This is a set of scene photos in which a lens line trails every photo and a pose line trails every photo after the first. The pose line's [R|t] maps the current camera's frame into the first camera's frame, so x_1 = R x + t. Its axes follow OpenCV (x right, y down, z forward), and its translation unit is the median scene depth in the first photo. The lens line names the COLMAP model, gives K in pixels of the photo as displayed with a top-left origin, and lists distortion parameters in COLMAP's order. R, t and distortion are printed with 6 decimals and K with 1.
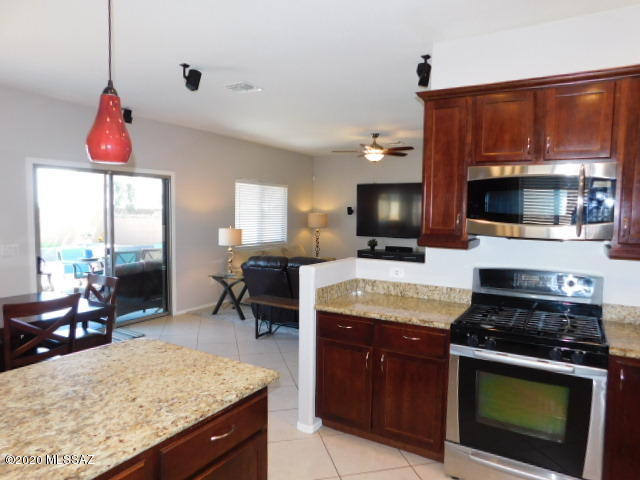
lens RADIAL K [[430.8, 0, 320.0], [0, 430.8, 240.0], [0, 0, 1]] dist [-0.005980, 0.057005]
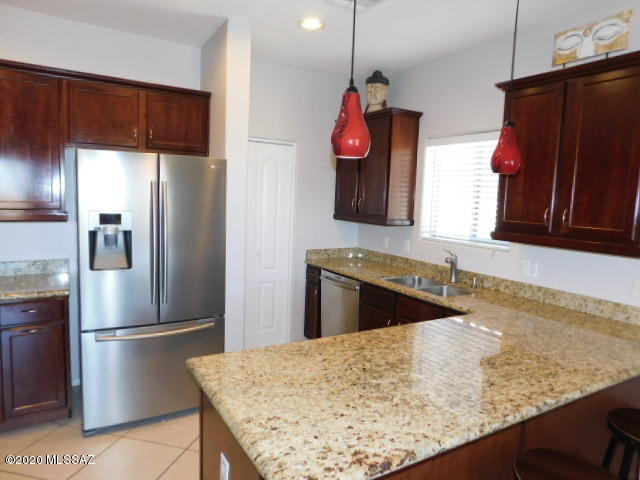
lens RADIAL K [[430.8, 0, 320.0], [0, 430.8, 240.0], [0, 0, 1]] dist [-0.005980, 0.057005]
pose [[-0.887689, -0.081460, 0.453180, -0.885325], [-0.009222, 0.987174, 0.159381, -0.131324], [-0.460351, 0.137302, -0.877055, 1.907078]]
